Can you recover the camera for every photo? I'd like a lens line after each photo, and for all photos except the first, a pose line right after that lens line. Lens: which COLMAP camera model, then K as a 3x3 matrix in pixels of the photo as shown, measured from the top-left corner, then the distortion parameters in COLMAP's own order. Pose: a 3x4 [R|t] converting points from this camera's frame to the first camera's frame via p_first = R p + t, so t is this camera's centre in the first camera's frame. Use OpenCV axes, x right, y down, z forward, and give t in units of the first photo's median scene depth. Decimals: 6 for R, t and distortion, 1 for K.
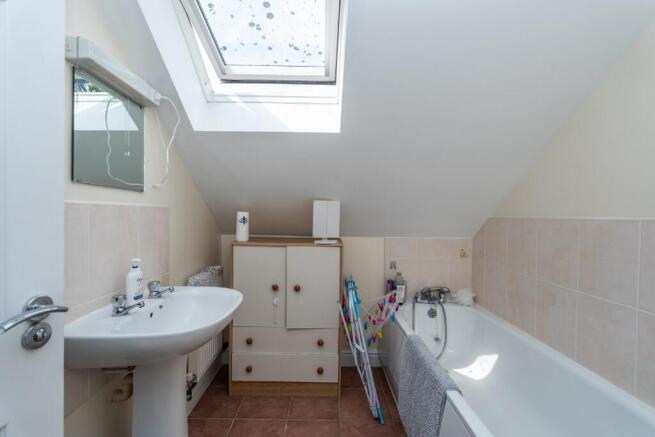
lens RADIAL K [[289.1, 0, 324.7], [0, 289.1, 214.4], [0, 0, 1]] dist [-0.000796, -0.000160]
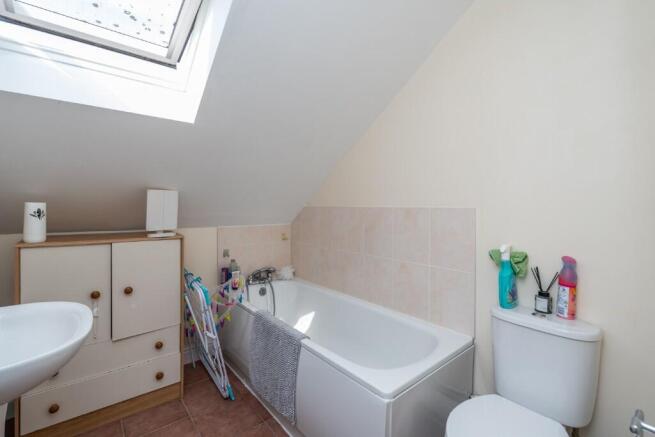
lens RADIAL K [[293.3, 0, 328.1], [0, 293.3, 200.1], [0, 0, 1]] dist [-0.000320, -0.000173]
pose [[0.769055, 0.004298, 0.639168, -0.190856], [0.003762, 0.999930, -0.011251, -0.003418], [-0.639171, 0.011057, 0.768985, -0.059070]]
